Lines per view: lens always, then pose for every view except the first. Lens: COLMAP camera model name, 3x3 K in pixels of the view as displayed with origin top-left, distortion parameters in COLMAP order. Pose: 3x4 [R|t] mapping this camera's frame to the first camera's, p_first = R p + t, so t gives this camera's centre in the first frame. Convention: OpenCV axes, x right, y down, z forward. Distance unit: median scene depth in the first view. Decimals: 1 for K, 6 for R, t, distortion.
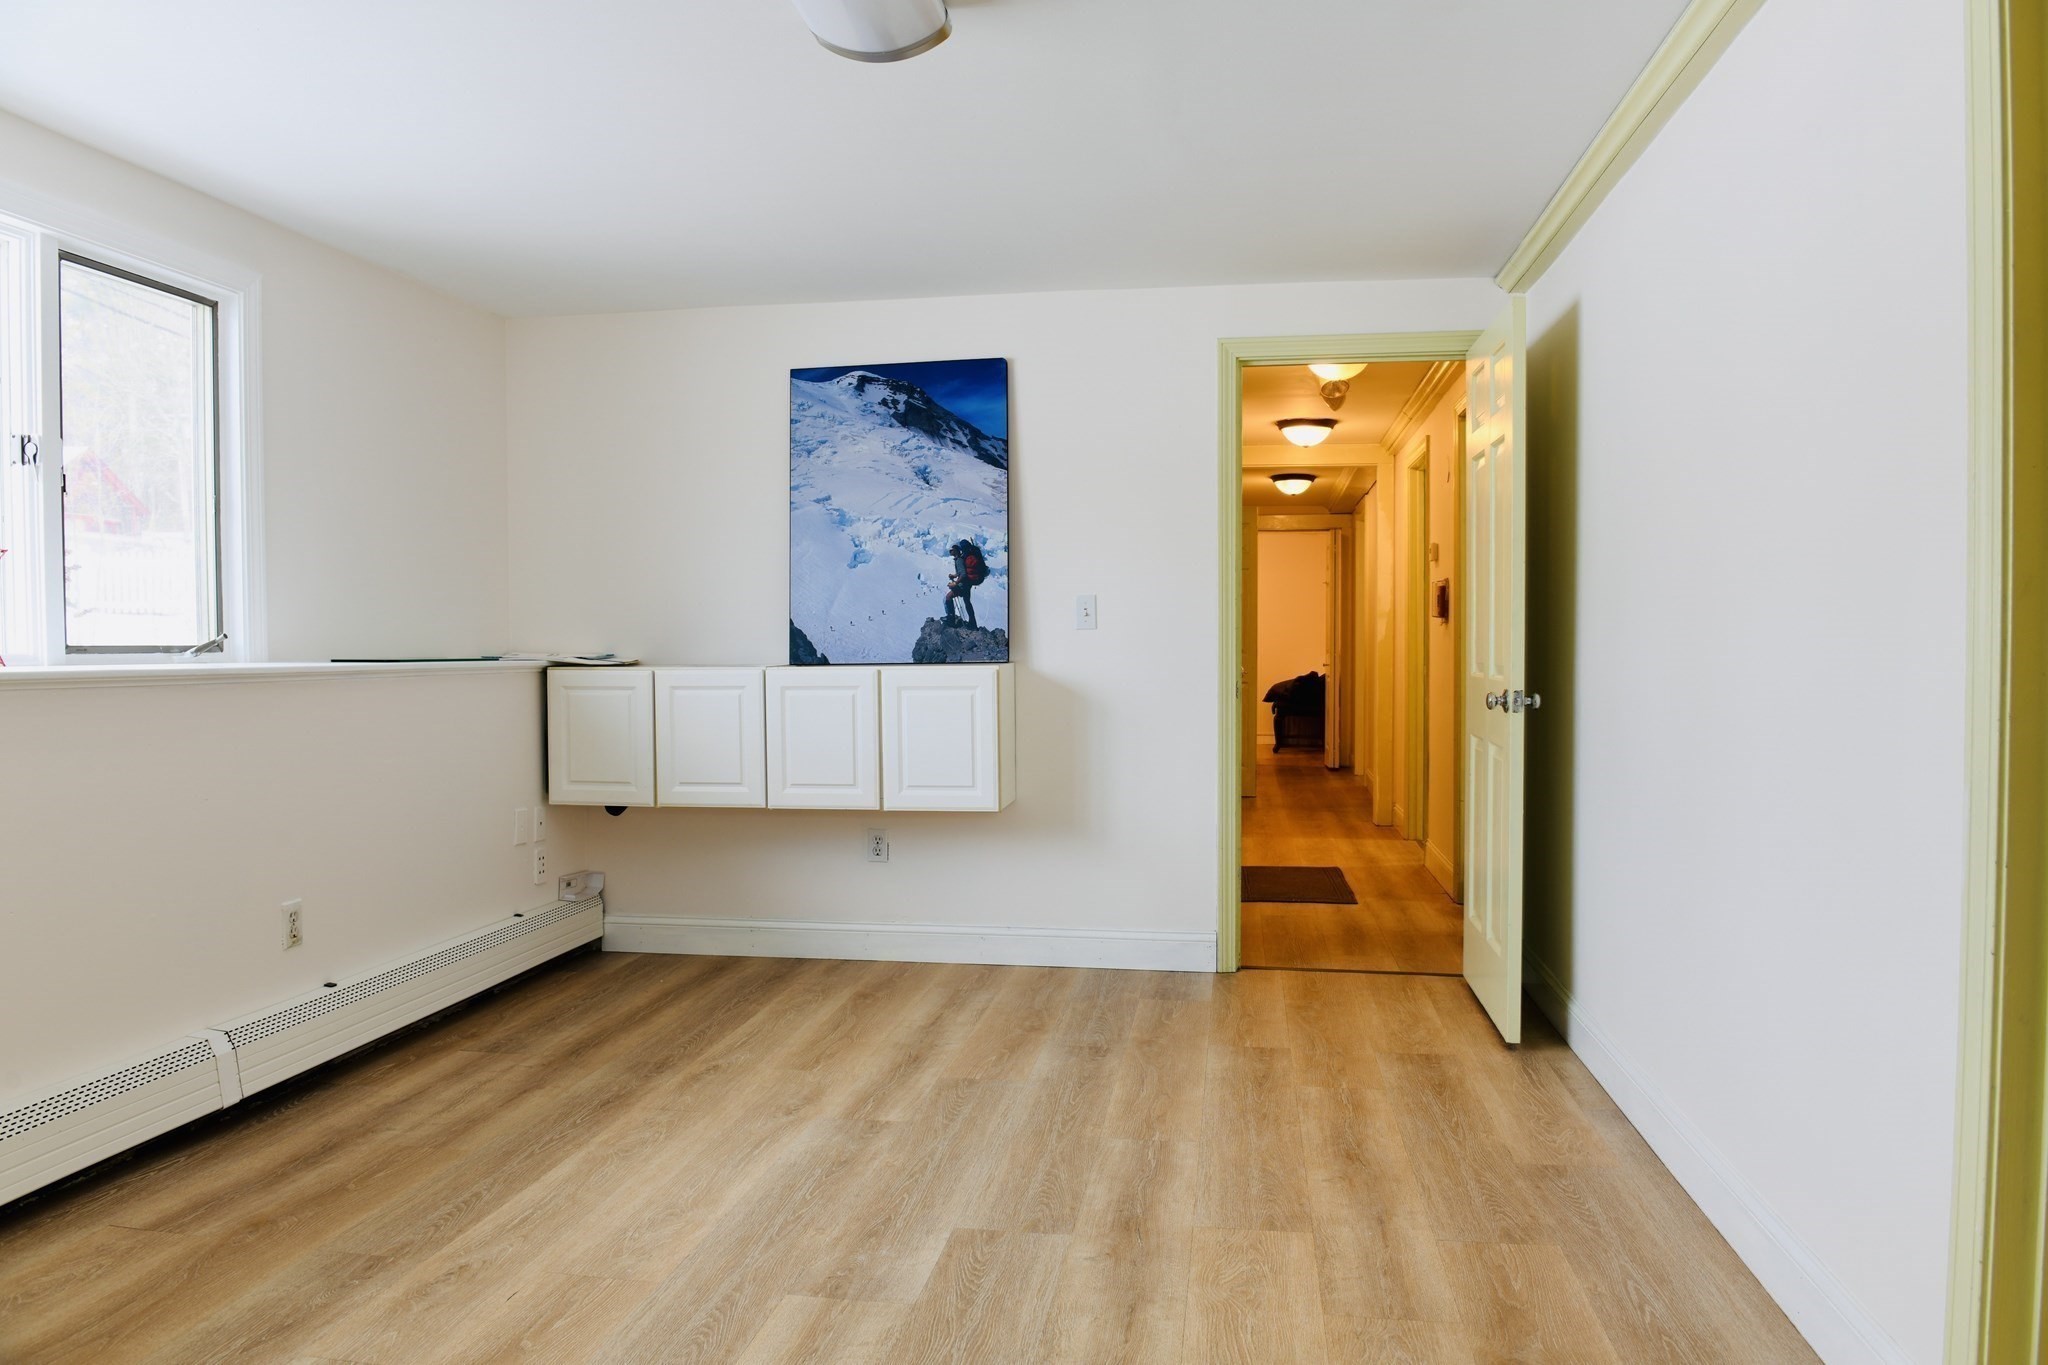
lens RADIAL K [[1388.1, 0, 1033.8], [0, 1388.1, 678.7], [0, 0, 1]] dist [-0.035634, -0.001407]
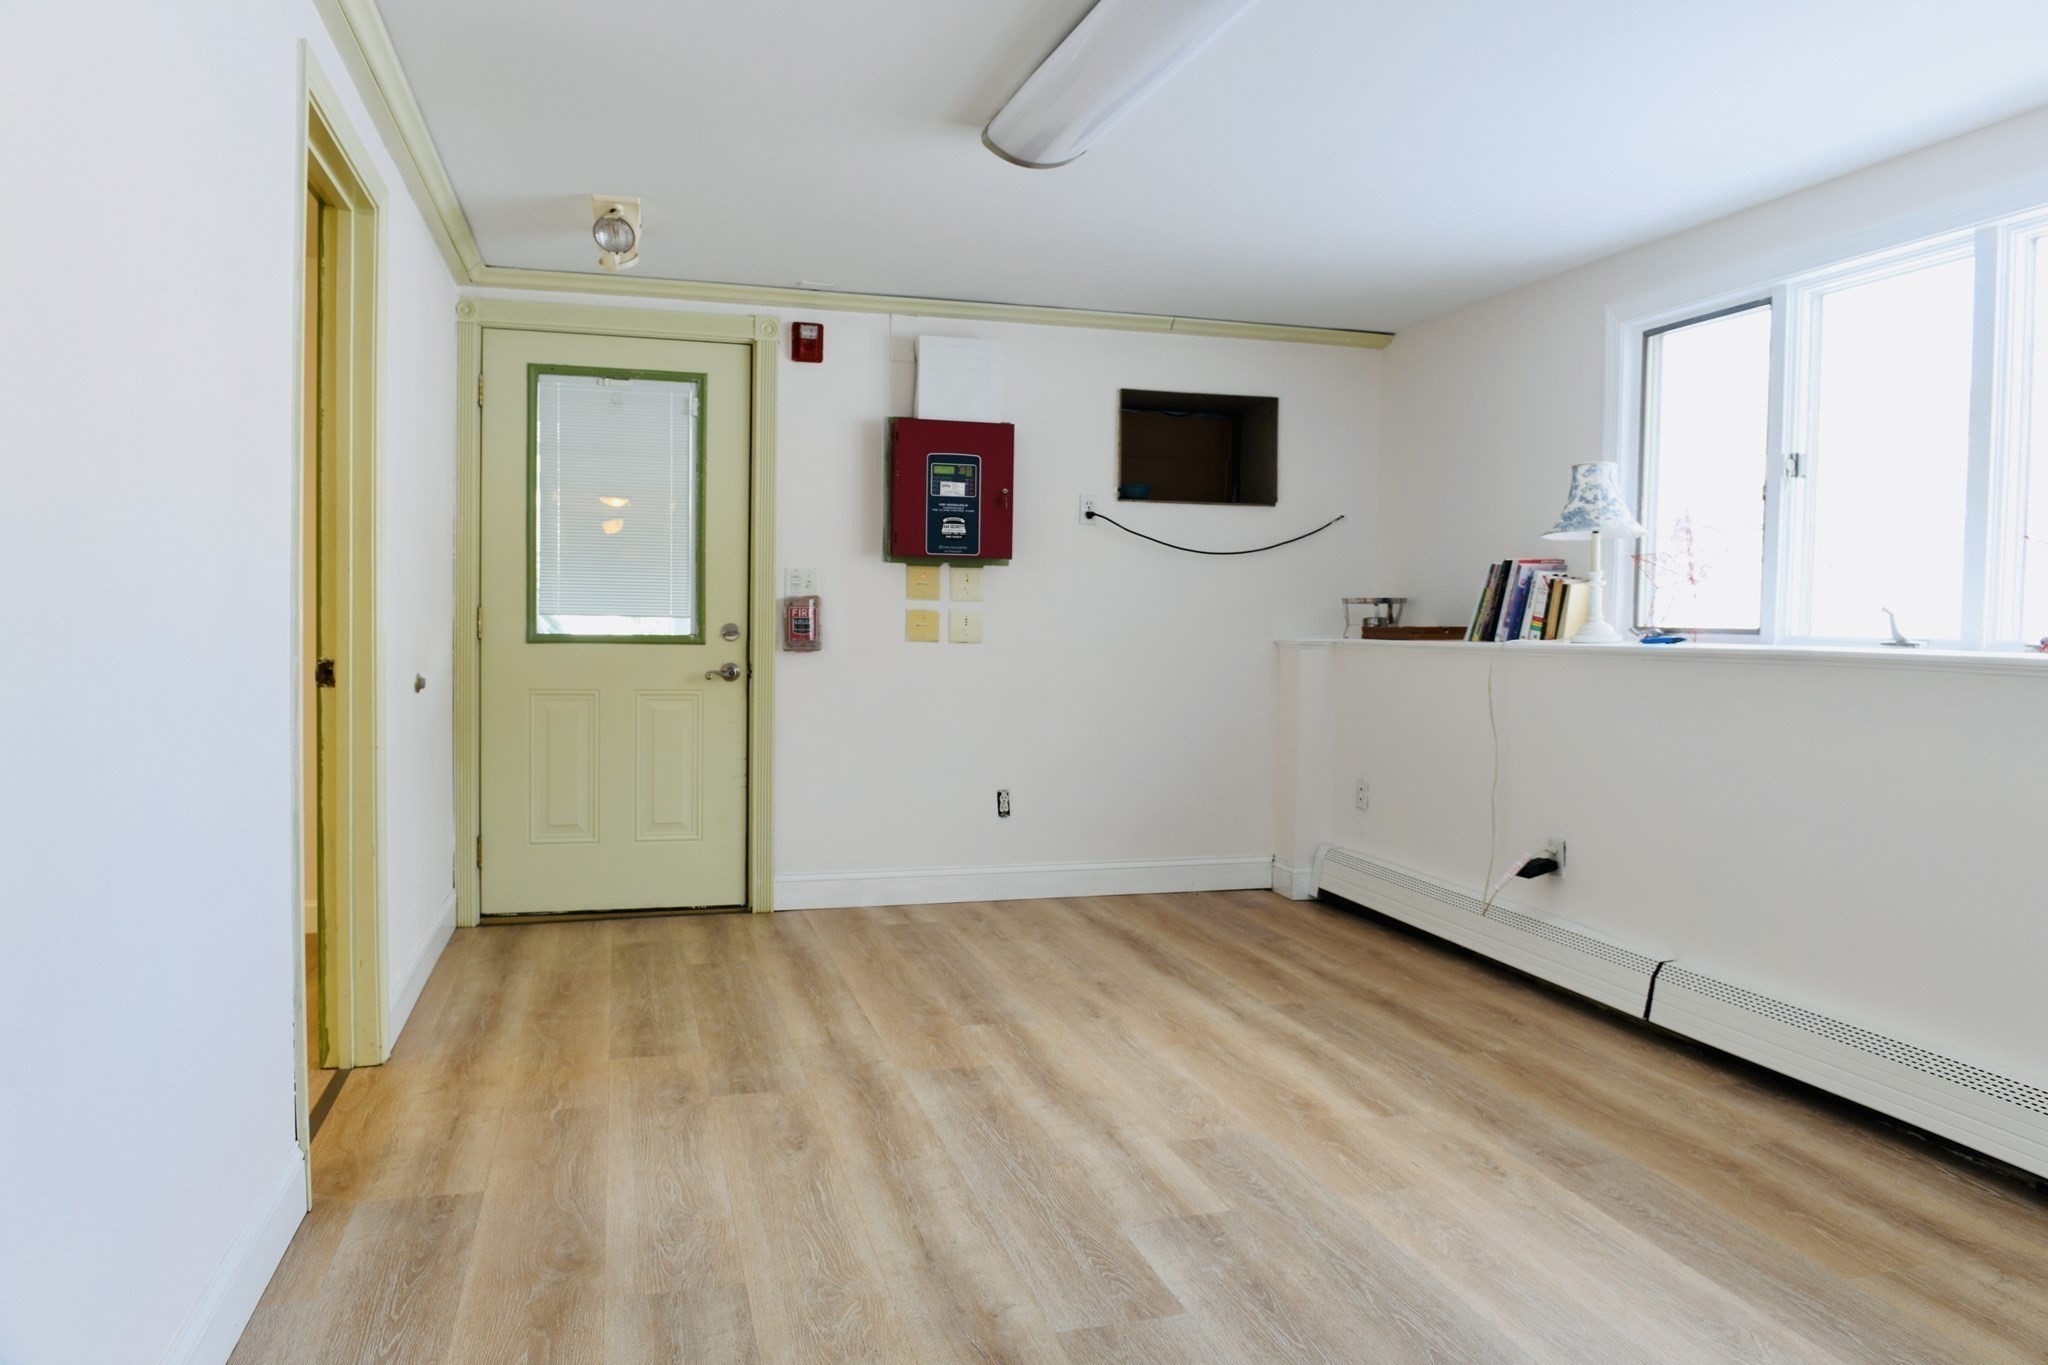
lens RADIAL K [[1388.1, 0, 1031.9], [0, 1388.1, 680.6], [0, 0, 1]] dist [-0.035634, -0.001407]
pose [[-0.907080, 0.005526, -0.420923, 0.407547], [-0.024368, 0.997548, 0.065608, -0.041910], [0.420253, 0.069769, -0.904721, 1.817217]]
